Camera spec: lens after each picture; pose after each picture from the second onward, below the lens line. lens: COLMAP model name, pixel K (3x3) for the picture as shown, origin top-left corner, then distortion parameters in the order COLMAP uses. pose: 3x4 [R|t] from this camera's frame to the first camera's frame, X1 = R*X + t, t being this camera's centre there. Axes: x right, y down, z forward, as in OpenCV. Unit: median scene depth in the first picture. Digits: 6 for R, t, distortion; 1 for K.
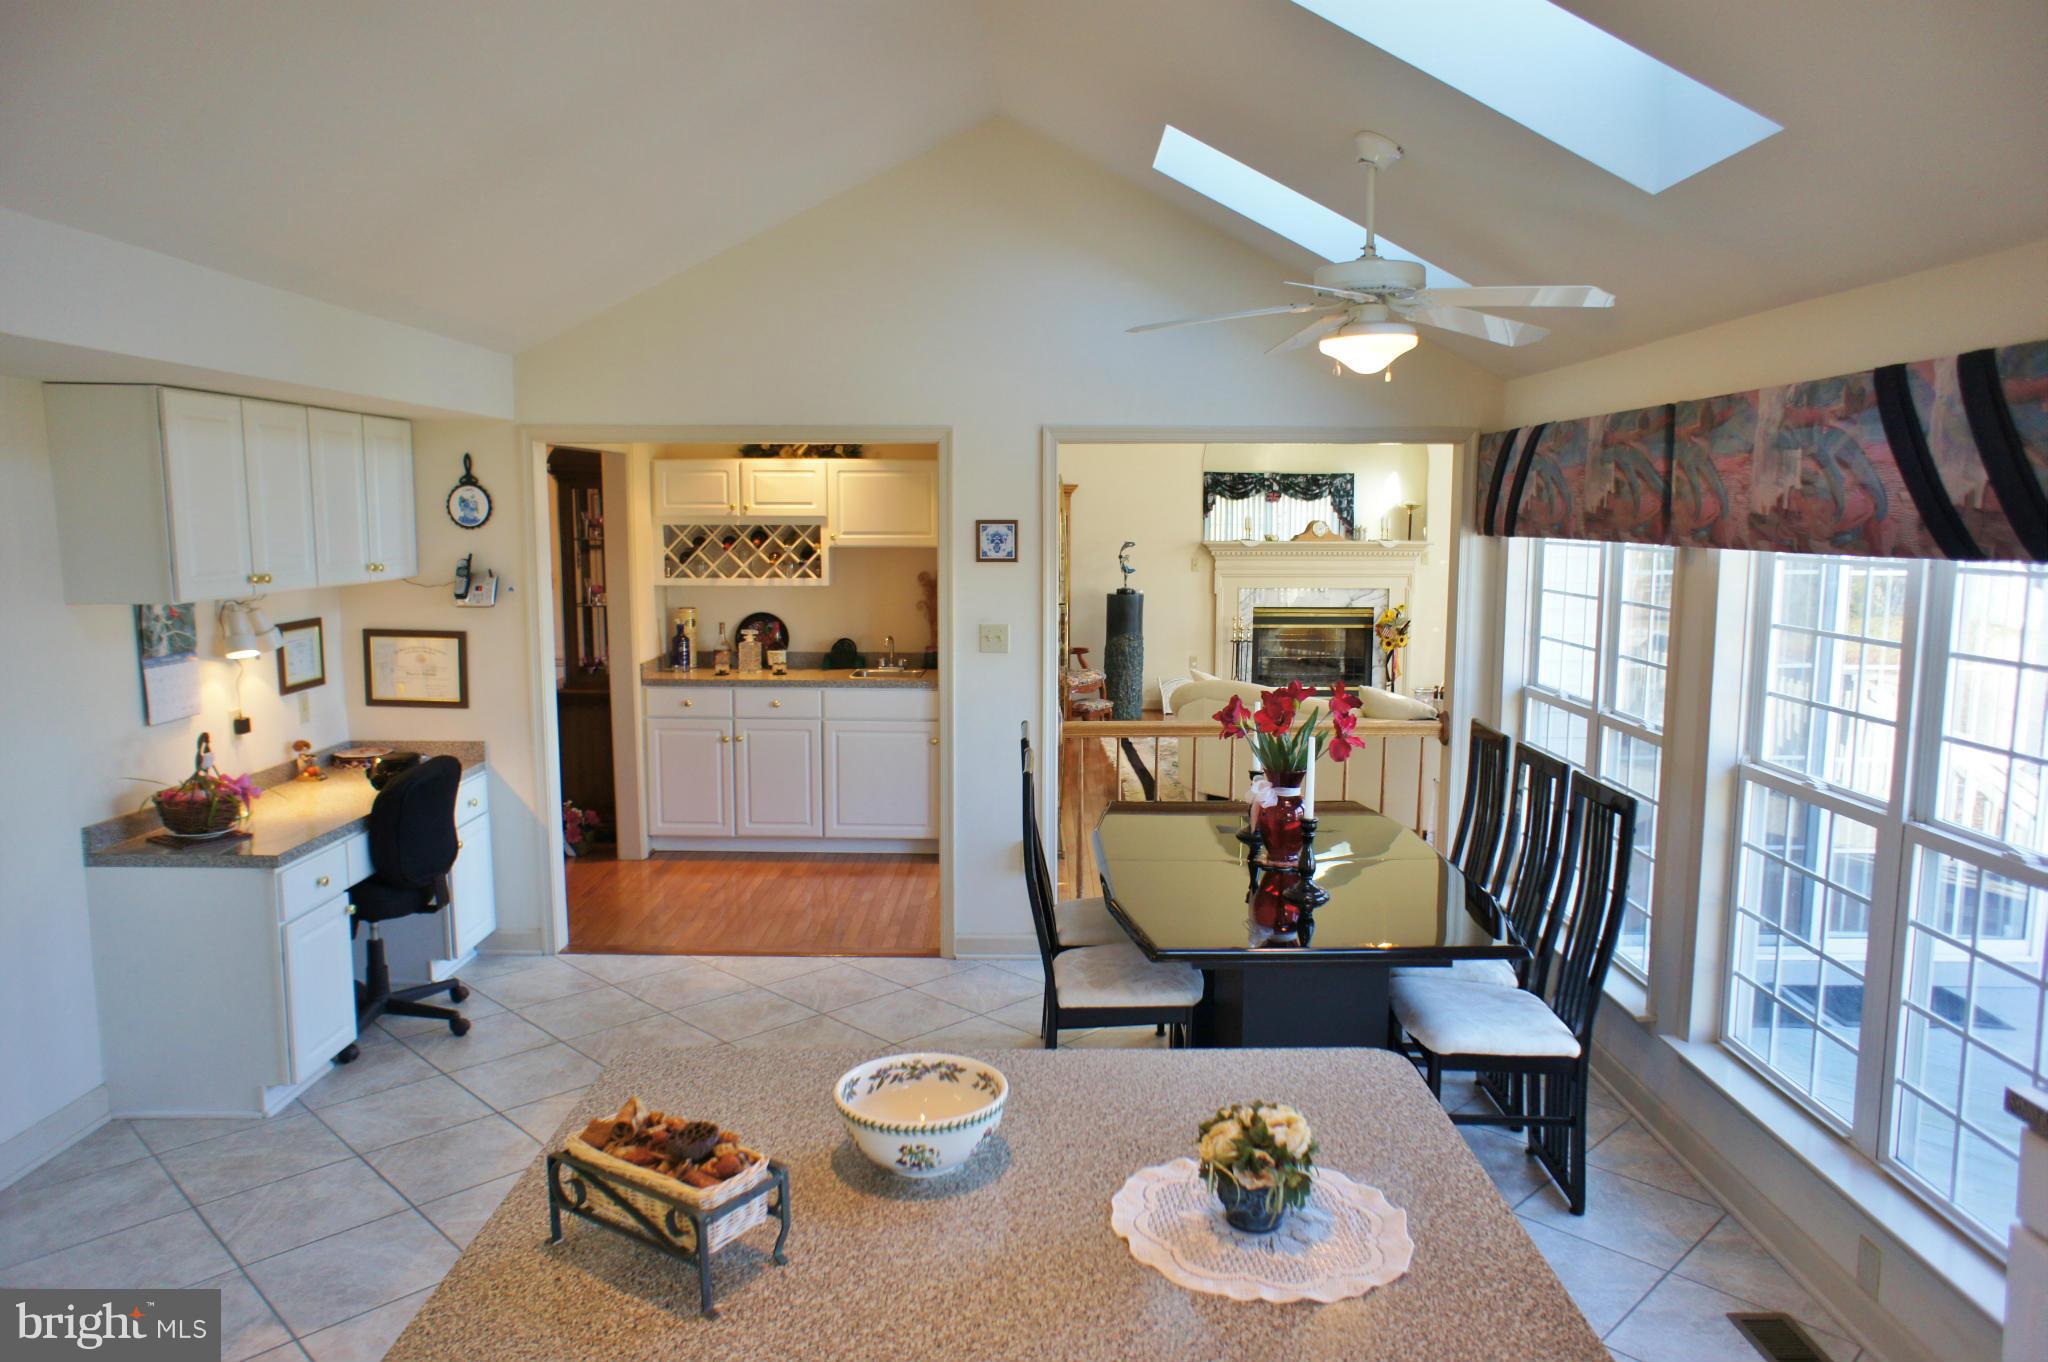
lens RADIAL K [[1391.9, 0, 1024.0], [0, 1391.9, 681.0], [0, 0, 1]] dist [-0.060000, 0.003725]
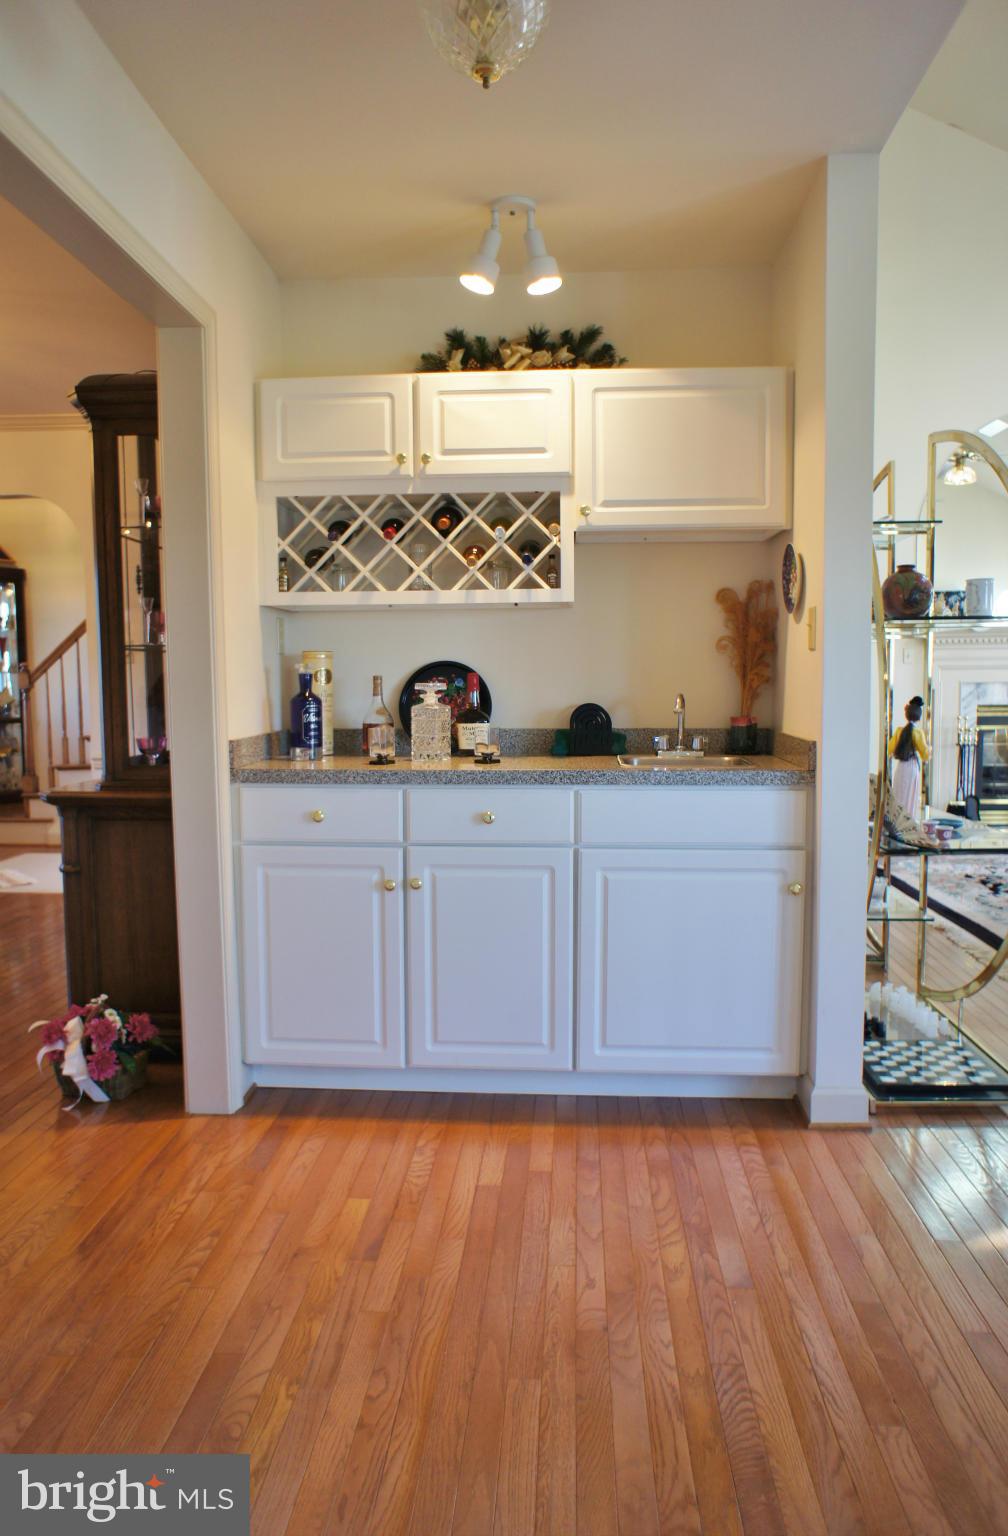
lens RADIAL K [[1042.8, 0, 504.0], [0, 1042.8, 768.0], [0, 0, 1]] dist [-0.072541, 0.095195]
pose [[0.998213, -0.004822, -0.059562, -0.143760], [0.002678, 0.999347, -0.036033, 0.011826], [0.059696, 0.035809, 0.997574, 0.590086]]
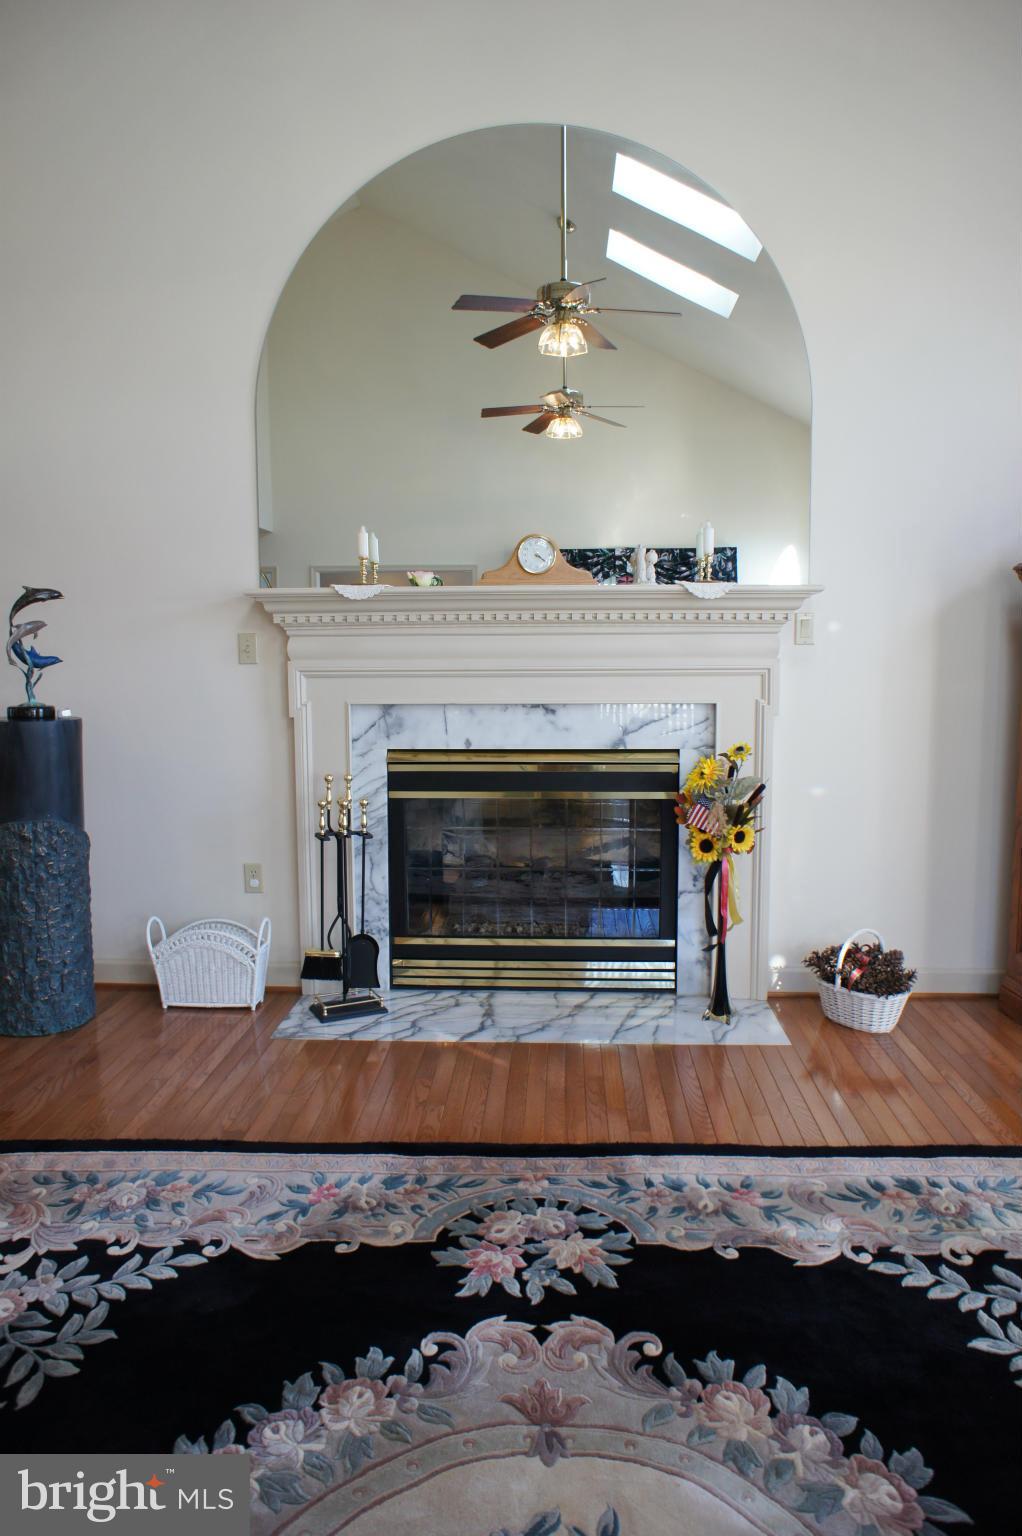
lens RADIAL K [[1025.9, 0, 511.0], [0, 1025.9, 768.0], [0, 0, 1]] dist [-0.002459, 0.003634]
pose [[0.998916, 0.000029, -0.046546, 0.358620], [-0.000702, 0.999896, -0.014434, -0.071742], [0.046540, 0.014451, 0.998812, 1.149842]]
